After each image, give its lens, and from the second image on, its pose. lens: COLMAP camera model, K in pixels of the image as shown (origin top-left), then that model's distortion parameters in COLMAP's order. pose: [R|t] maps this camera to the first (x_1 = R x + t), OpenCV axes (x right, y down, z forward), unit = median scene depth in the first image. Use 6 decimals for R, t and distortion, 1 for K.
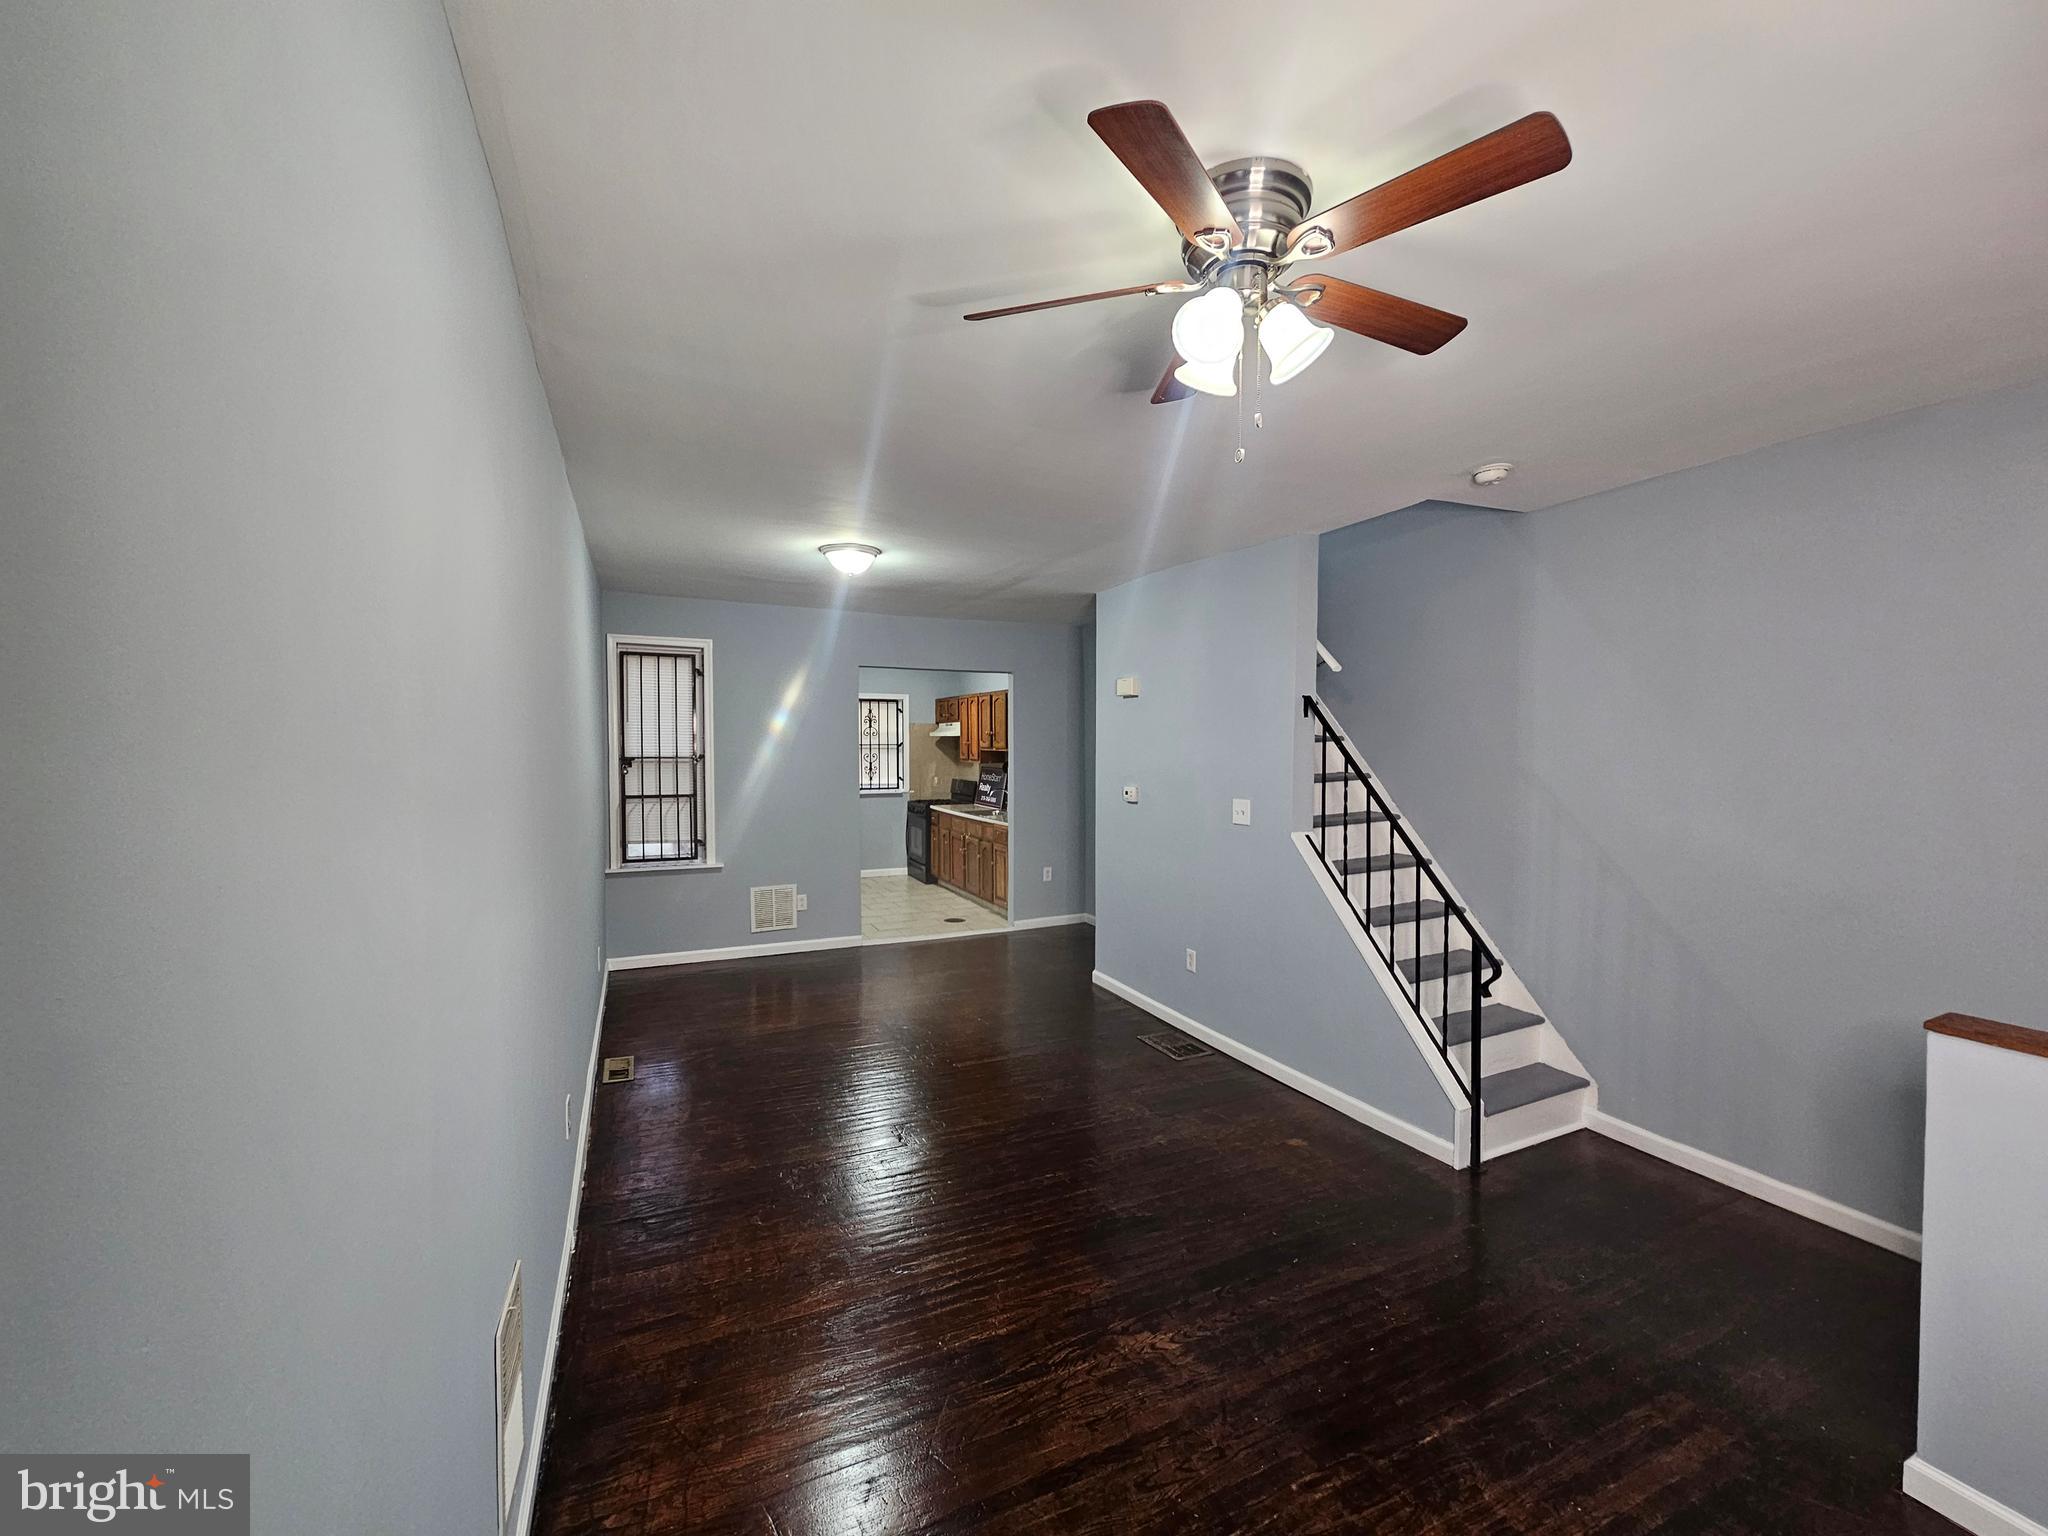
lens RADIAL K [[833.1, 0, 1018.3], [0, 833.1, 771.8], [0, 0, 1]] dist [-0.000132, 0.000440]
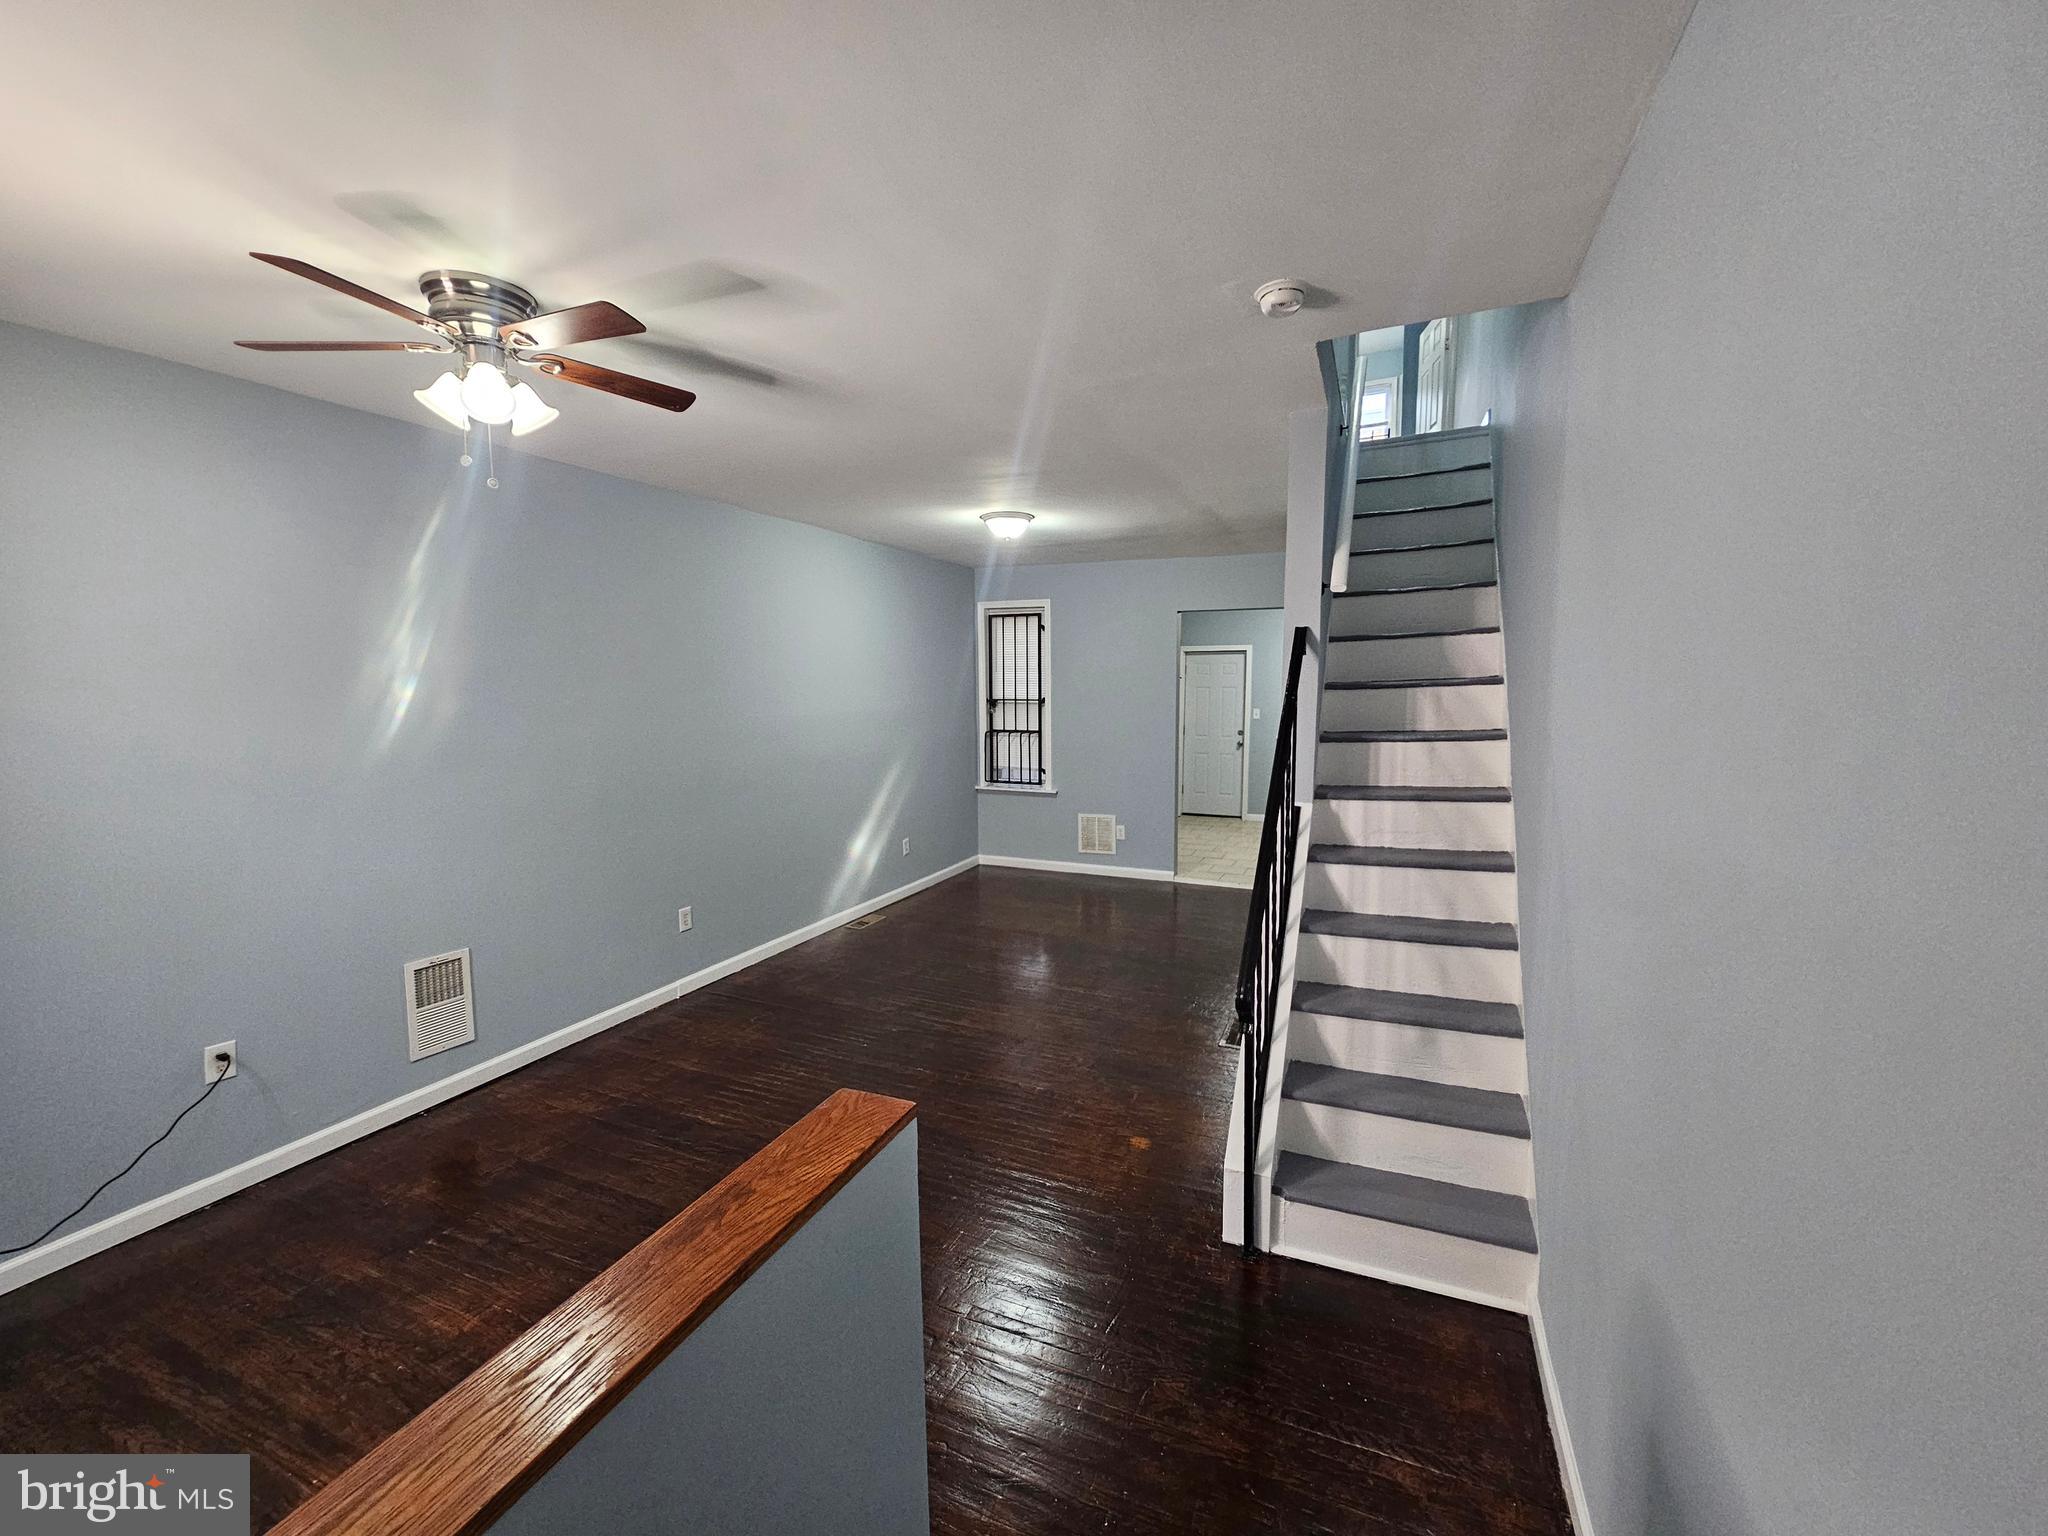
lens RADIAL K [[833.1, 0, 1041.4], [0, 833.1, 771.4], [0, 0, 1]] dist [-0.000132, 0.000440]
pose [[0.676848, 0.077416, -0.732041, 0.509217], [-0.024634, 0.996280, 0.082583, -0.013852], [0.735711, -0.037863, 0.676237, 0.190830]]
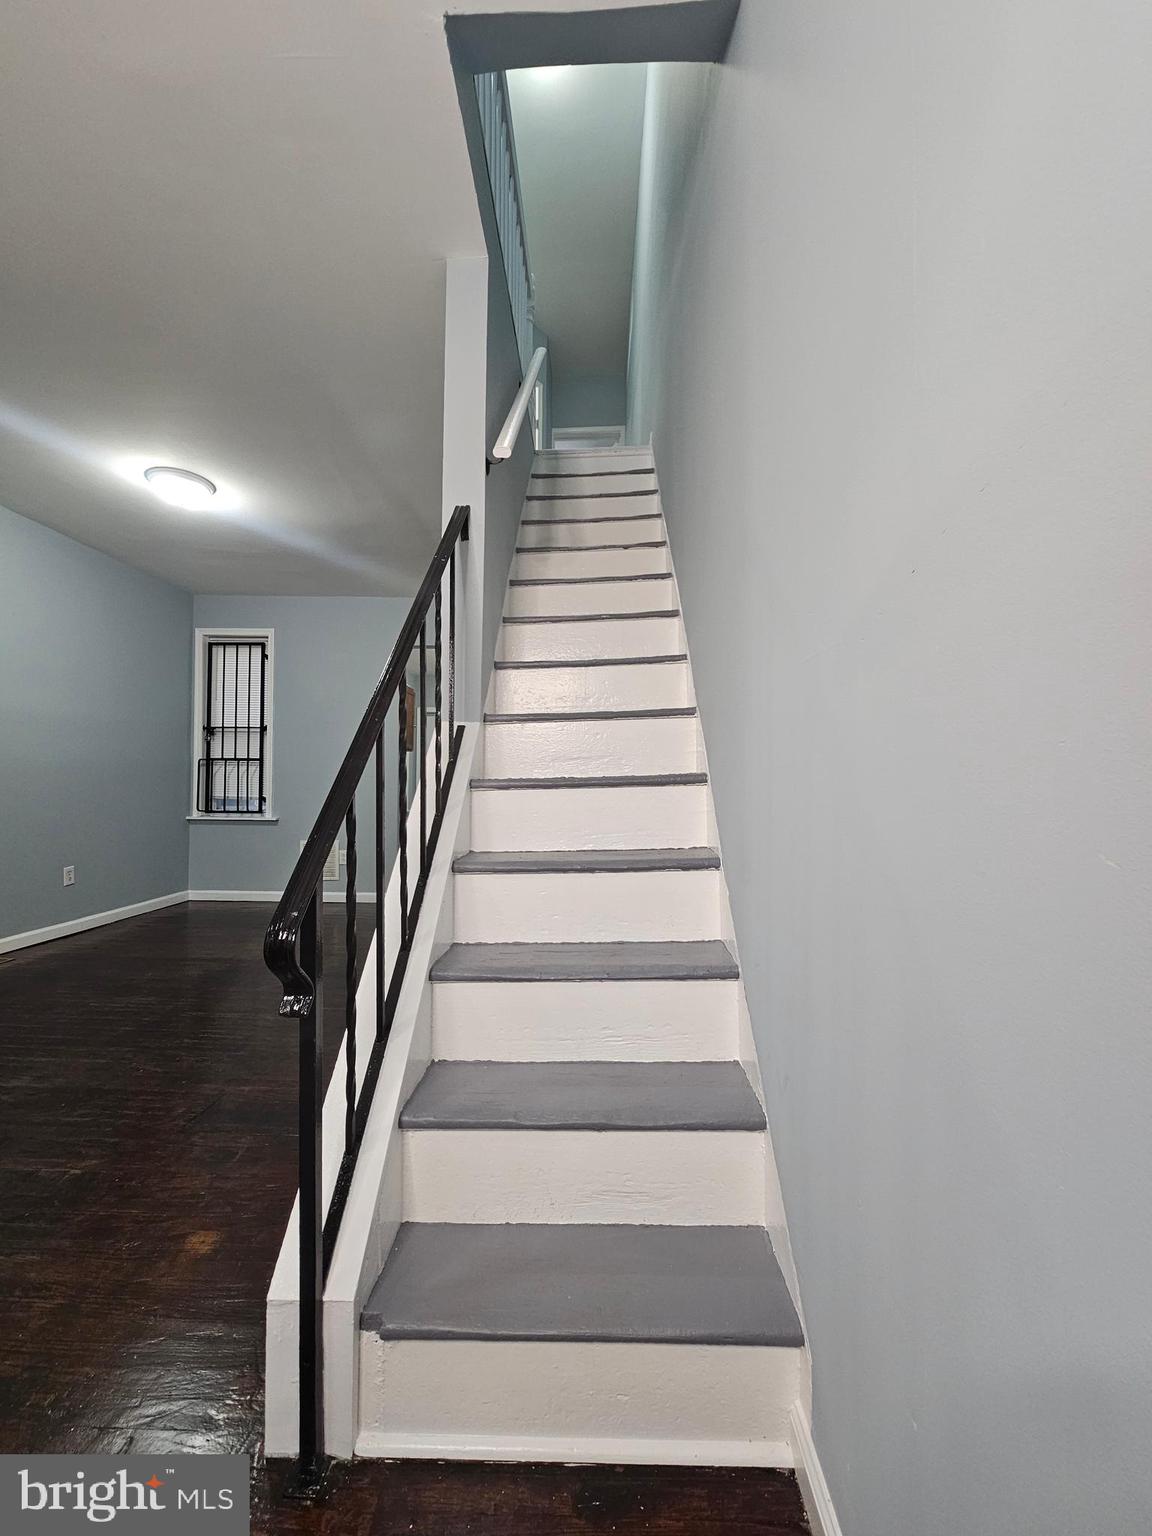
lens RADIAL K [[624.8, 0, 570.5], [0, 624.8, 772.6], [0, 0, 1]] dist [-0.000132, 0.000440]
pose [[0.889420, -0.005709, -0.457056, 0.424885], [-0.022407, 0.998175, -0.056072, 0.089479], [0.456542, 0.060113, 0.887669, 0.417986]]
